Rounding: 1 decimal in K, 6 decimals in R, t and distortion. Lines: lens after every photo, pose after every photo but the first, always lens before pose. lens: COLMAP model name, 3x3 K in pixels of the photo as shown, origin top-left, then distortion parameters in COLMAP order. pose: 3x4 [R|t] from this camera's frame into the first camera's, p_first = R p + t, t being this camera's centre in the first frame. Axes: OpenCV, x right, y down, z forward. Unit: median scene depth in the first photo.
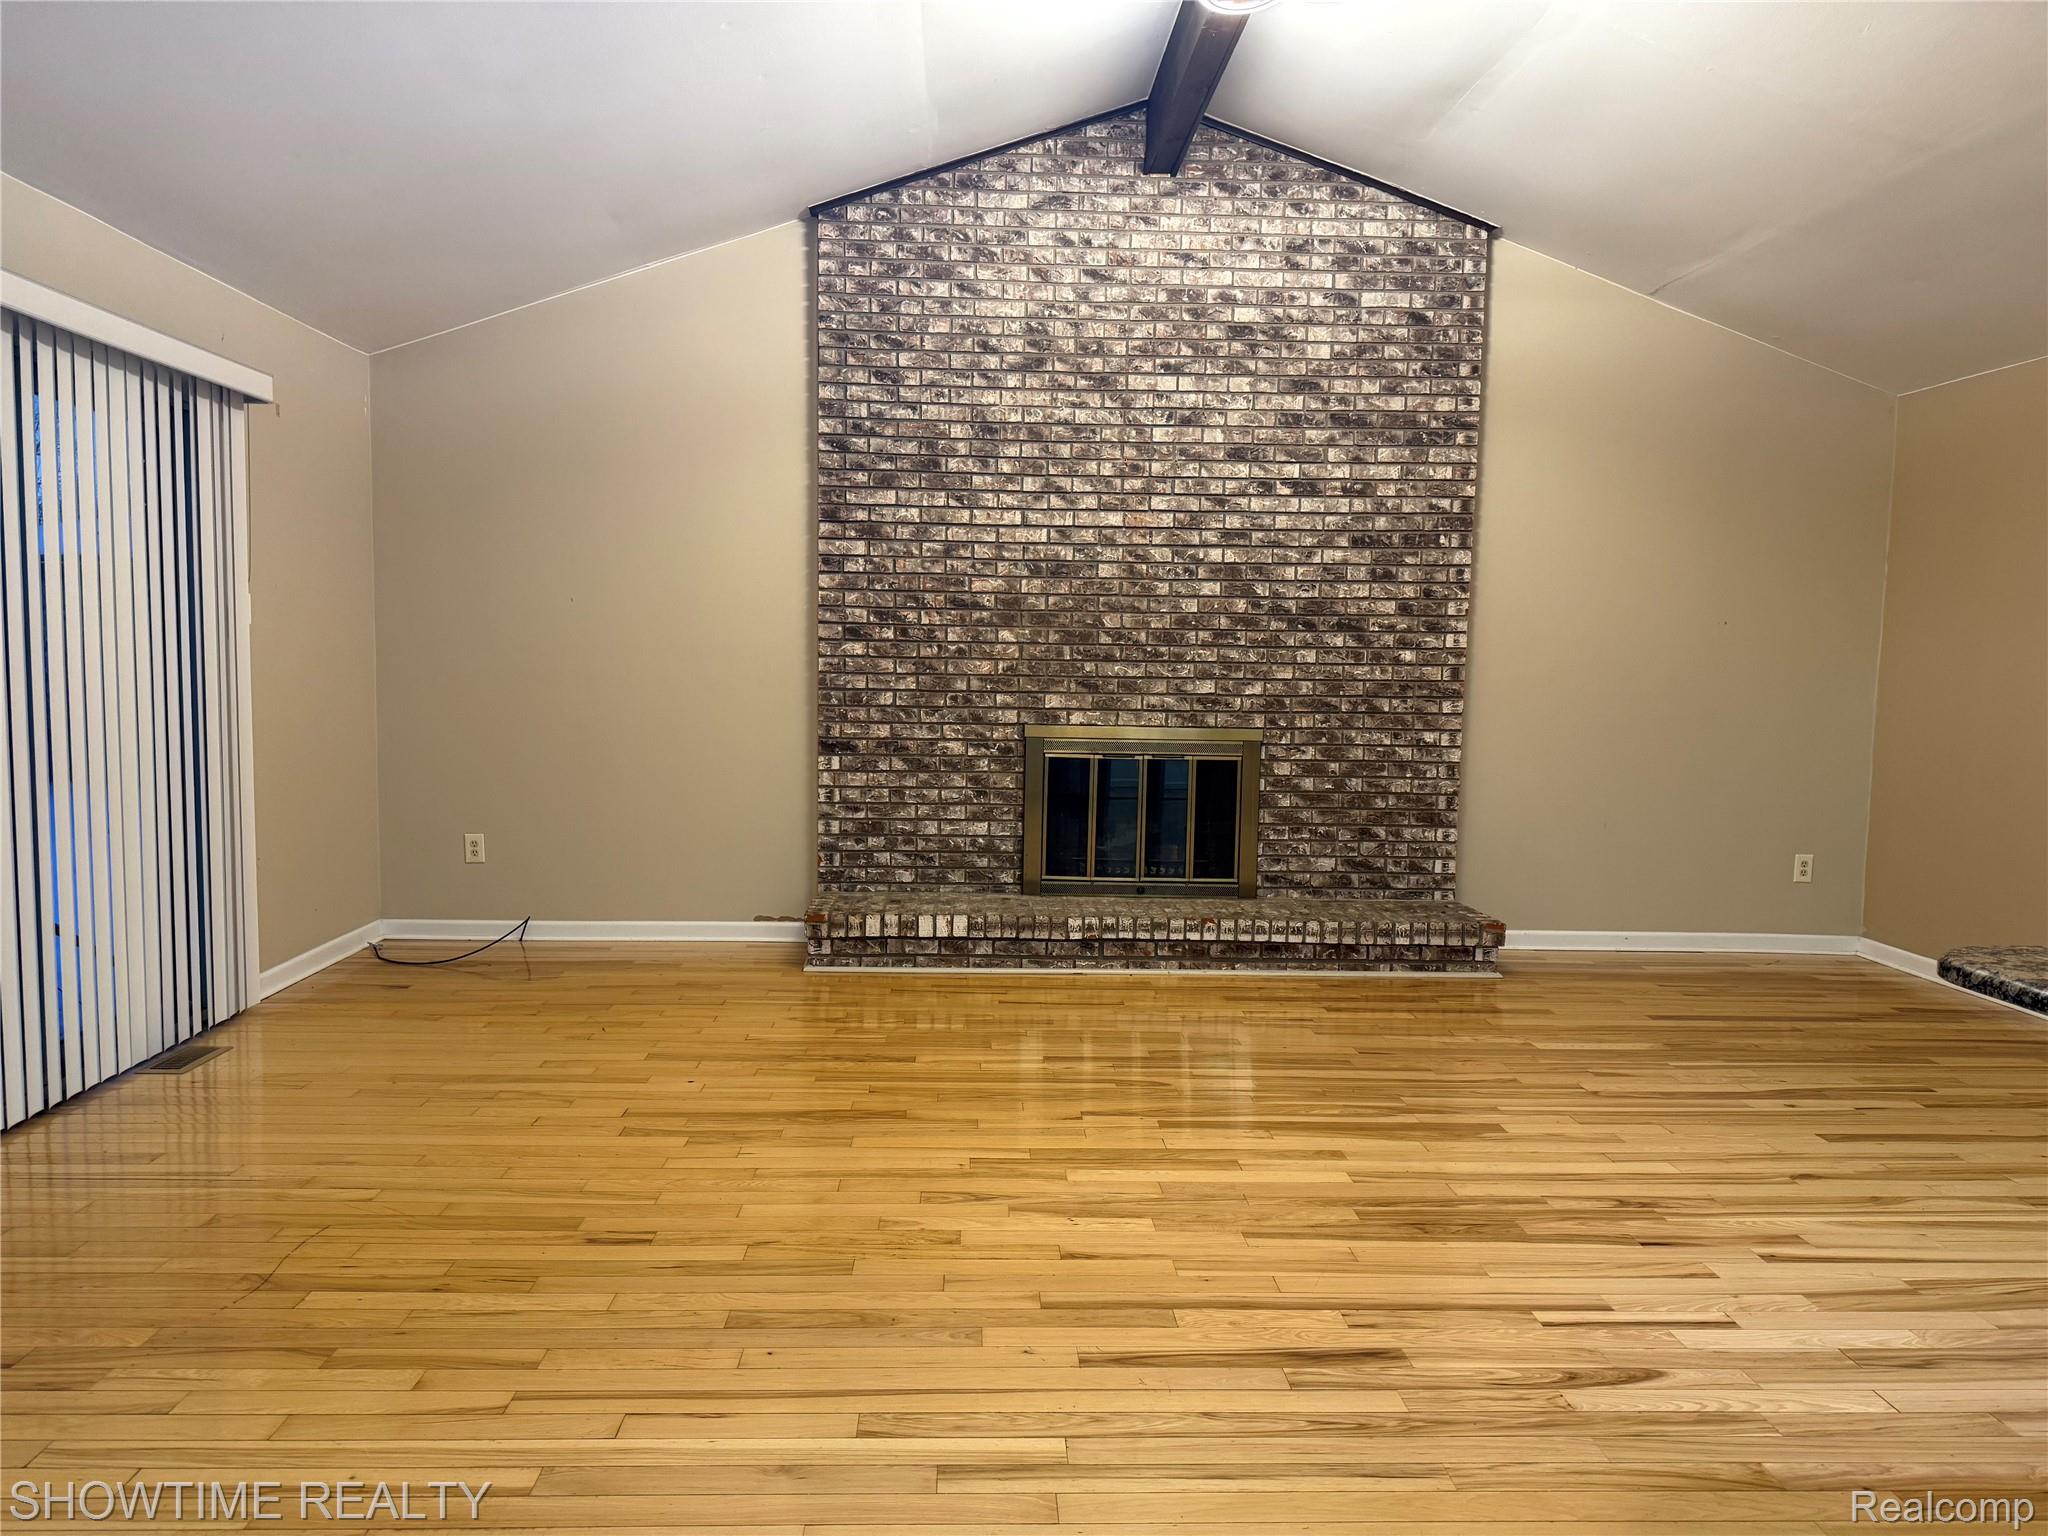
lens RADIAL K [[1431.6, 0, 1021.7], [0, 1431.6, 789.6], [0, 0, 1]] dist [0.143051, -0.208698]
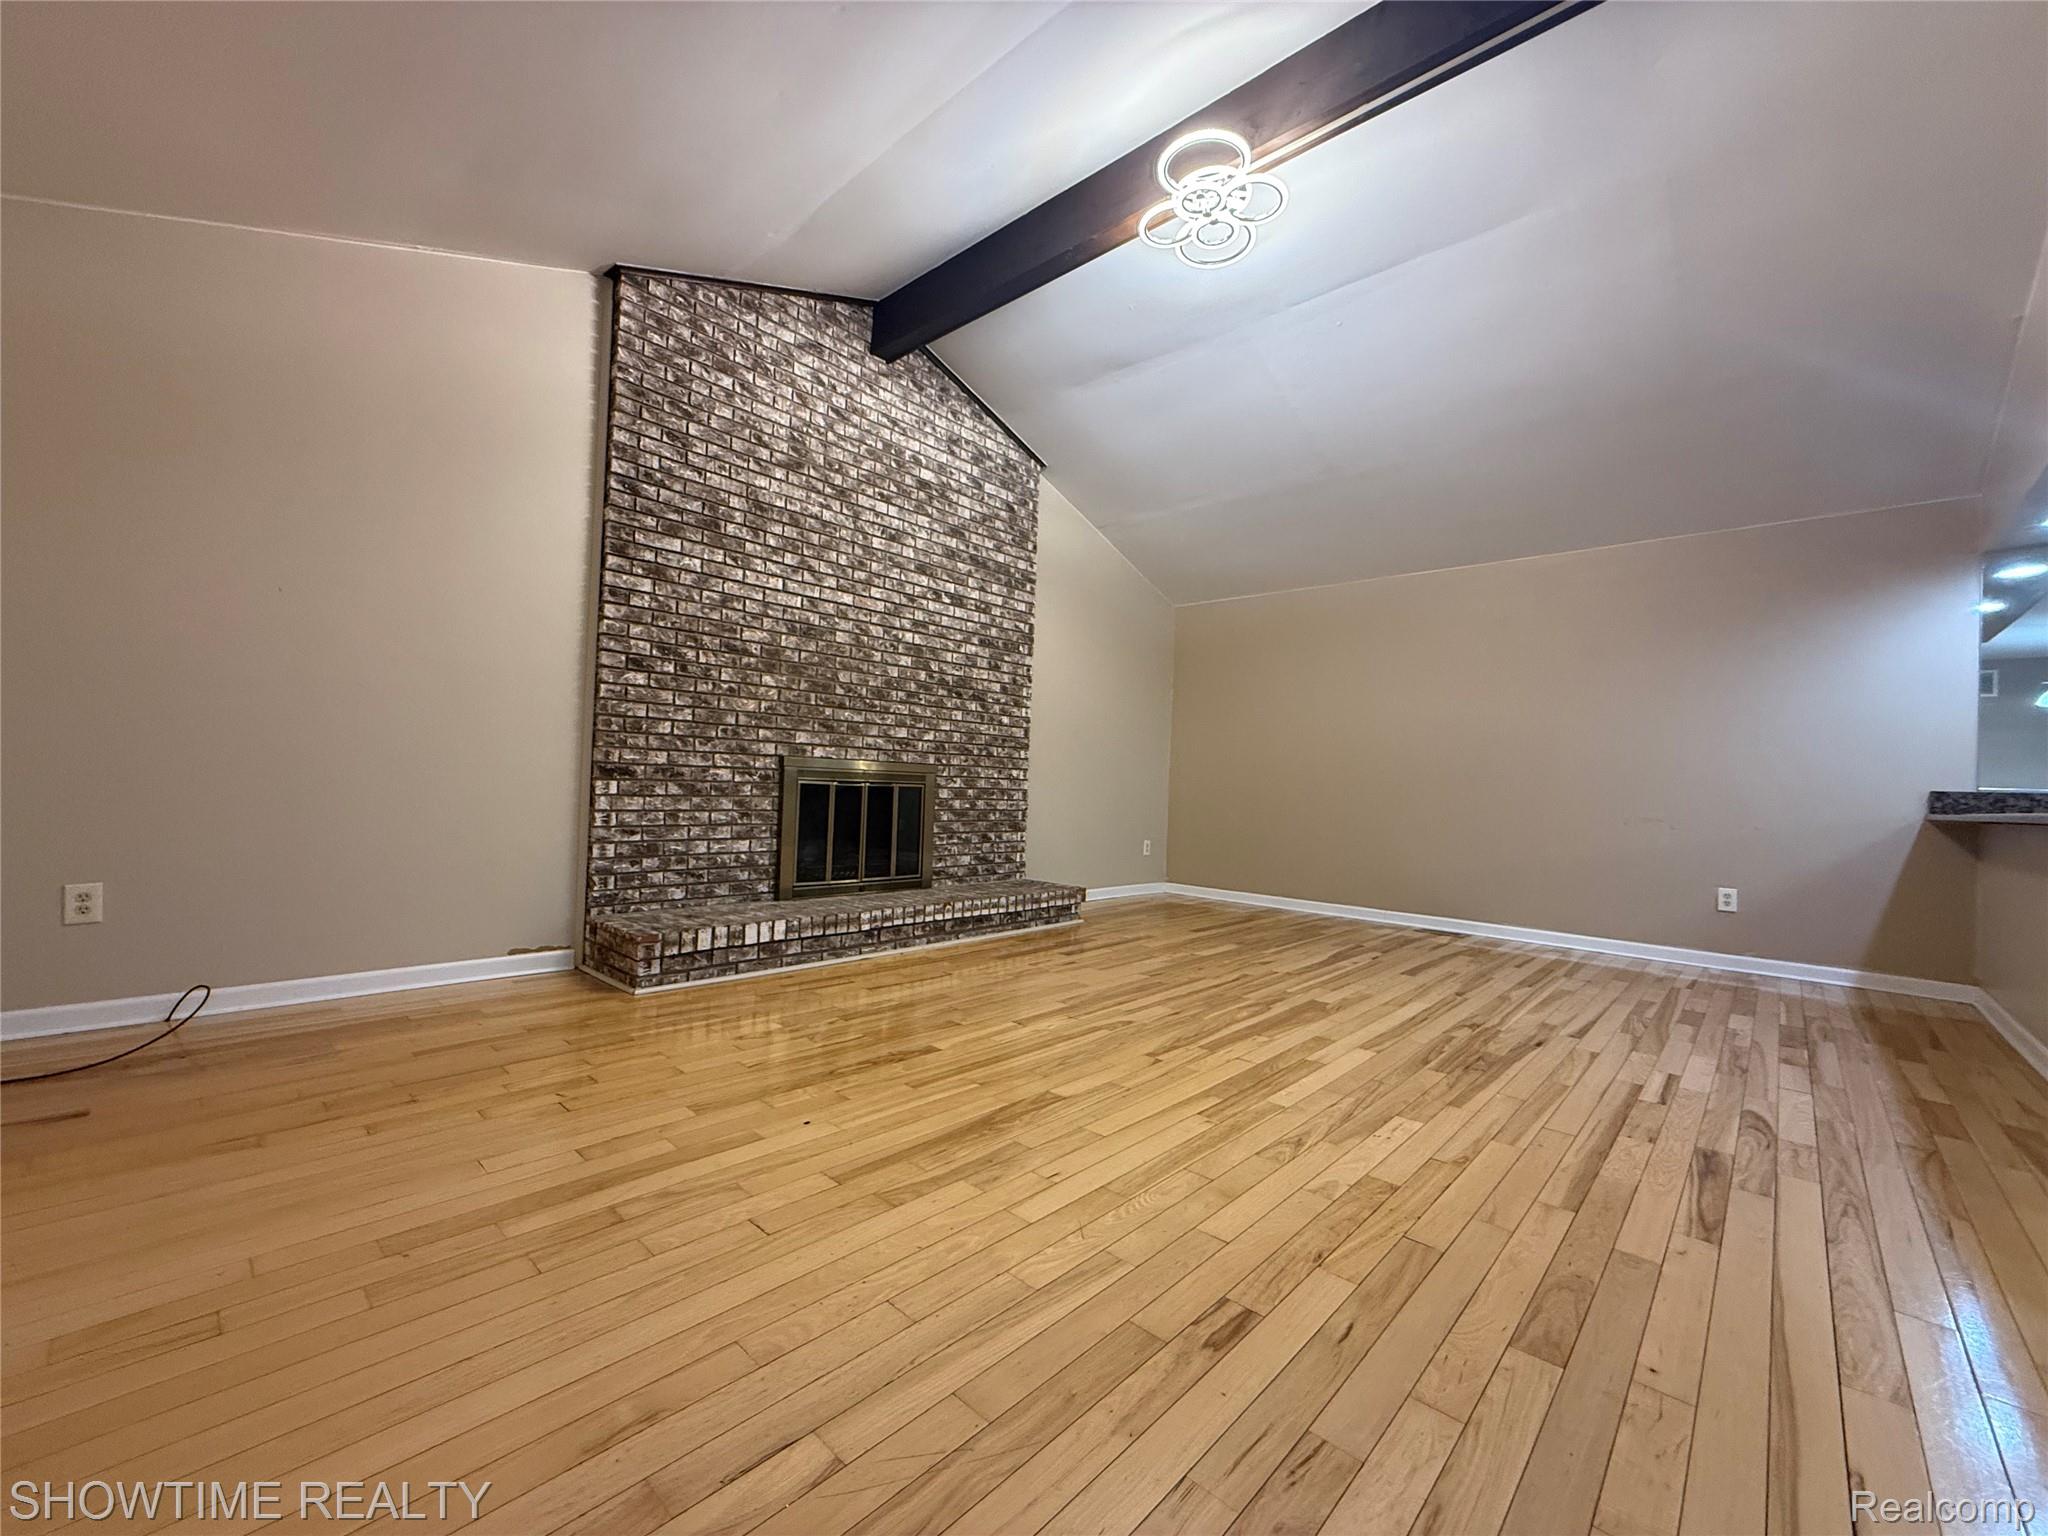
lens RADIAL K [[822.7, 0, 1024.0], [0, 822.7, 768.0], [0, 0, 1]] dist [0.001224, 0.000091]
pose [[0.711370, 0.021078, 0.702501, -0.339967], [0.041522, 0.996544, -0.071947, 0.022422], [-0.701590, 0.080350, 0.708037, 0.384120]]
